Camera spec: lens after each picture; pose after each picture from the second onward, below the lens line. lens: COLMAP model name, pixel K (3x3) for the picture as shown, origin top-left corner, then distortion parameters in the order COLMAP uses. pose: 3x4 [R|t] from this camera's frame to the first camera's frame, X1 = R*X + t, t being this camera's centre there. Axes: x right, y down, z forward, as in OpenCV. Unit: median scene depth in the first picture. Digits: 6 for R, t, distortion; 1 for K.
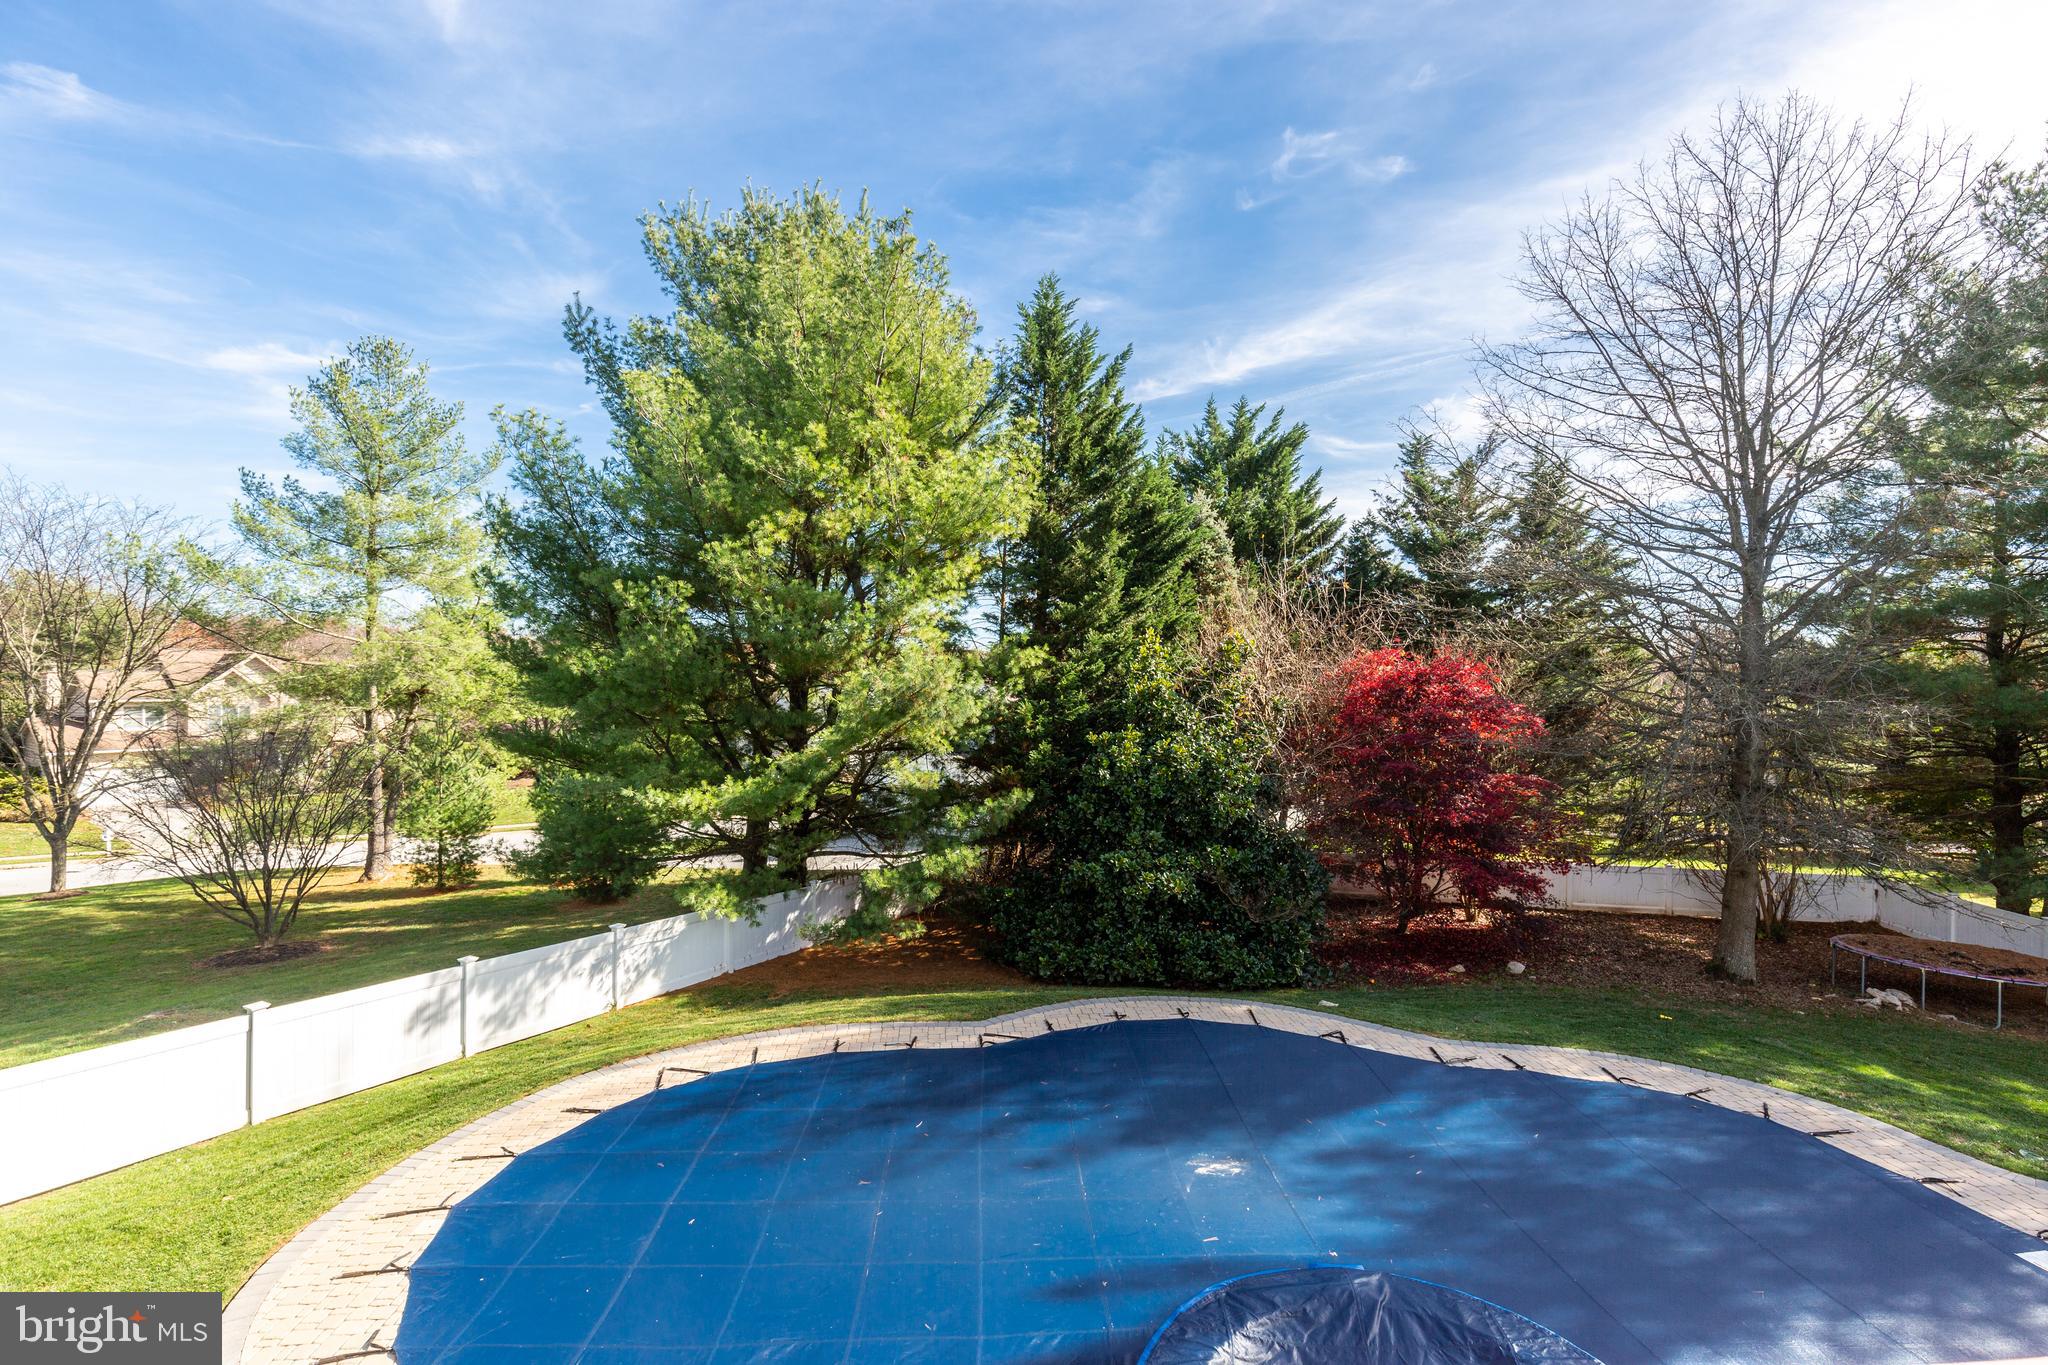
lens RADIAL K [[943.4, 0, 1024.0], [0, 943.4, 682.5], [0, 0, 1]] dist [-0.003233, -0.000855]
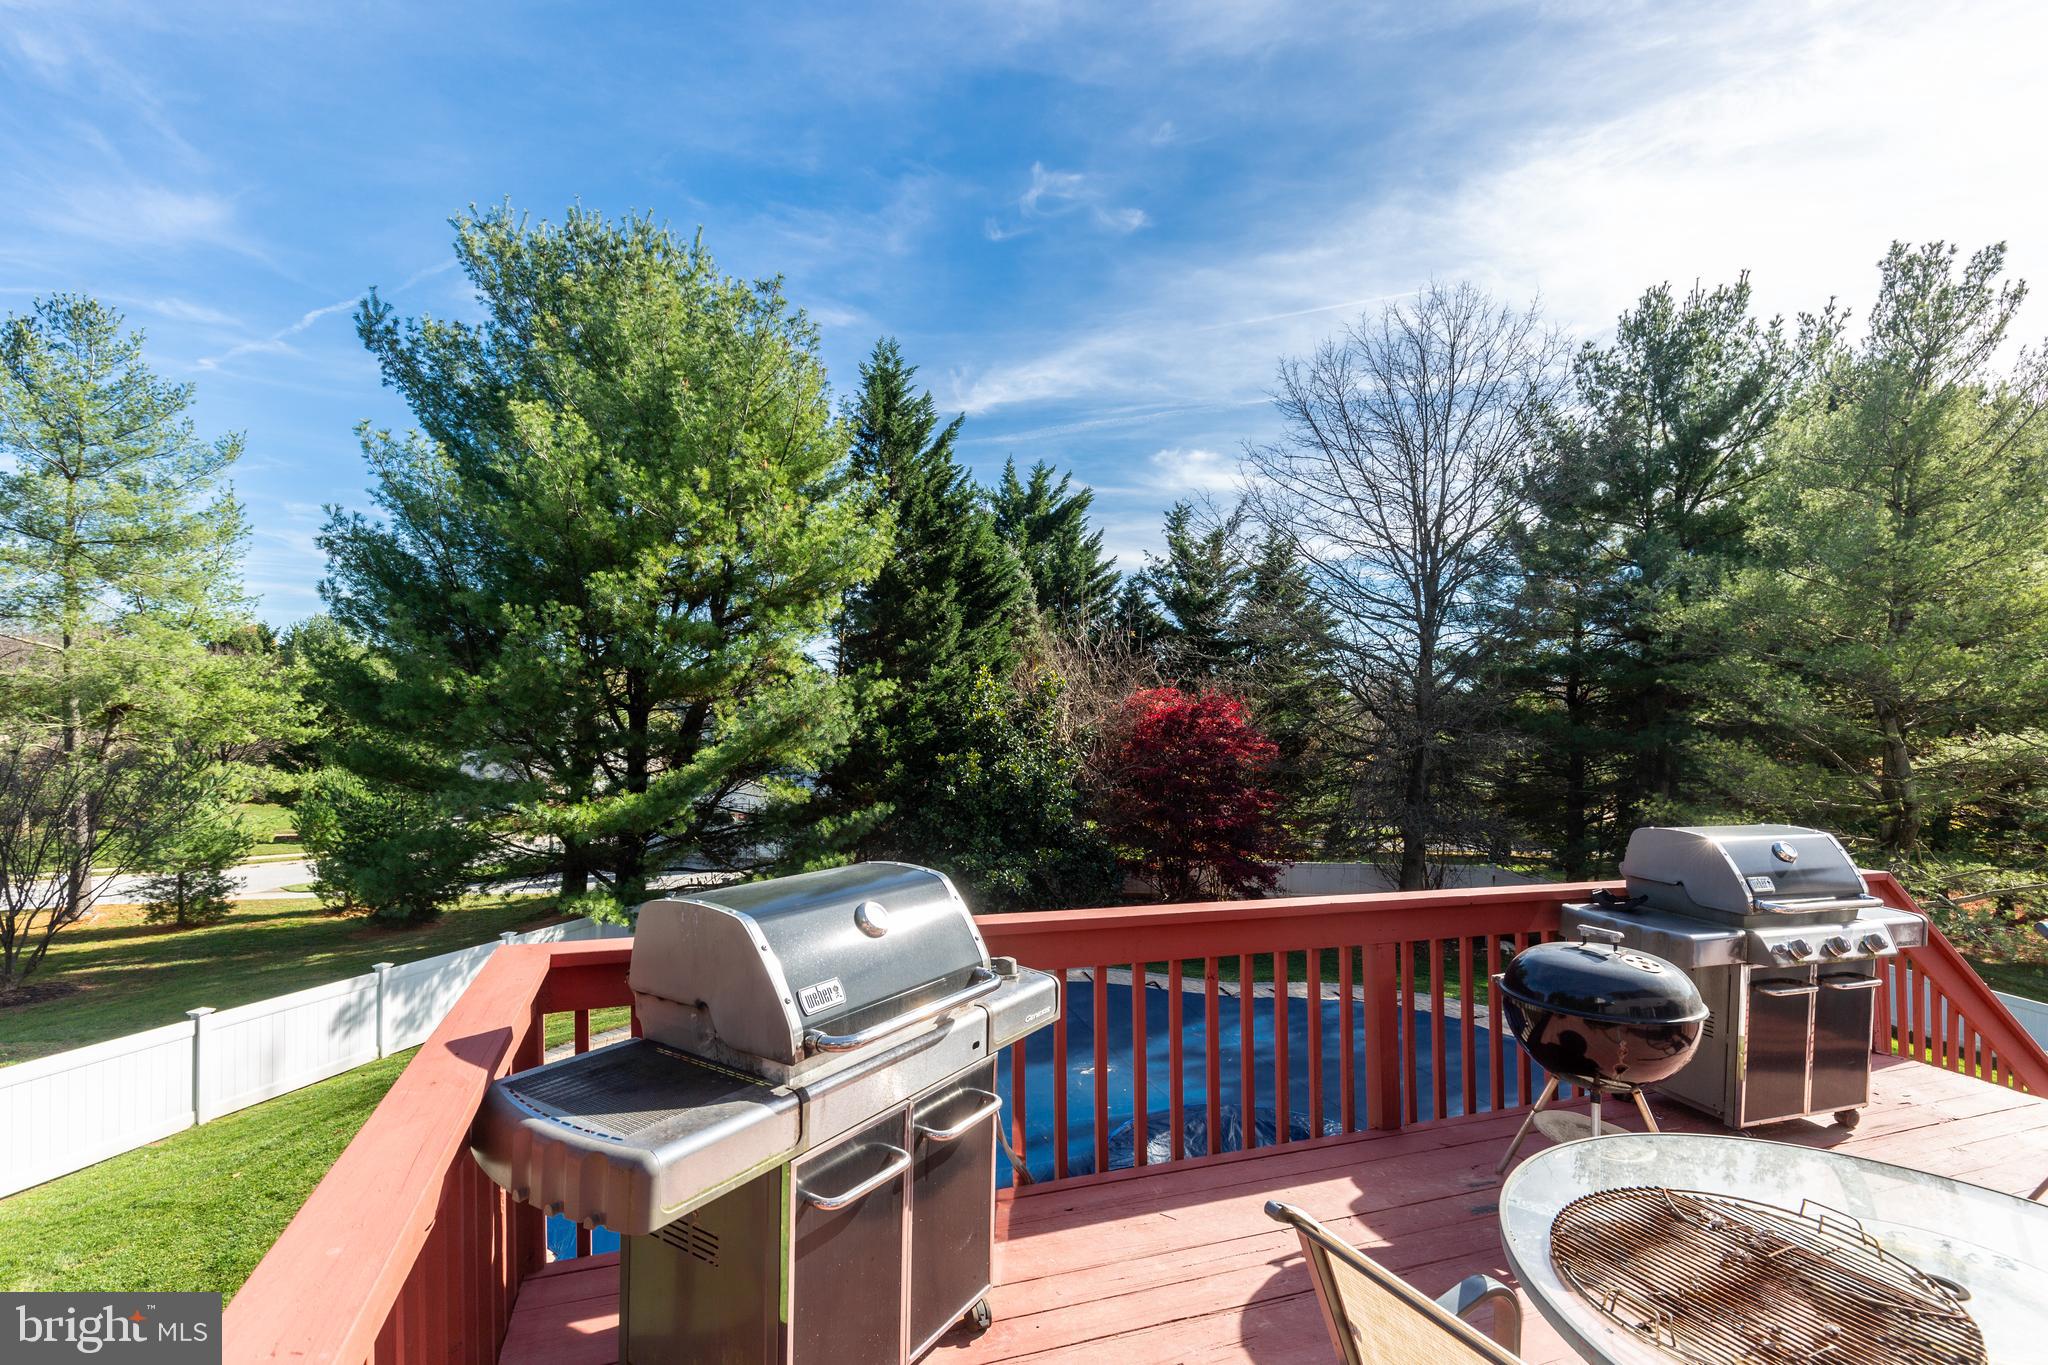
lens RADIAL K [[923.2, 0, 1028.7], [0, 923.2, 742.6], [0, 0, 1]] dist [0.003486, 0.000125]
pose [[0.963283, 0.008728, 0.268347, -0.097001], [-0.017729, 0.999358, 0.031137, 0.001089], [-0.267903, -0.034751, 0.962819, -0.094246]]
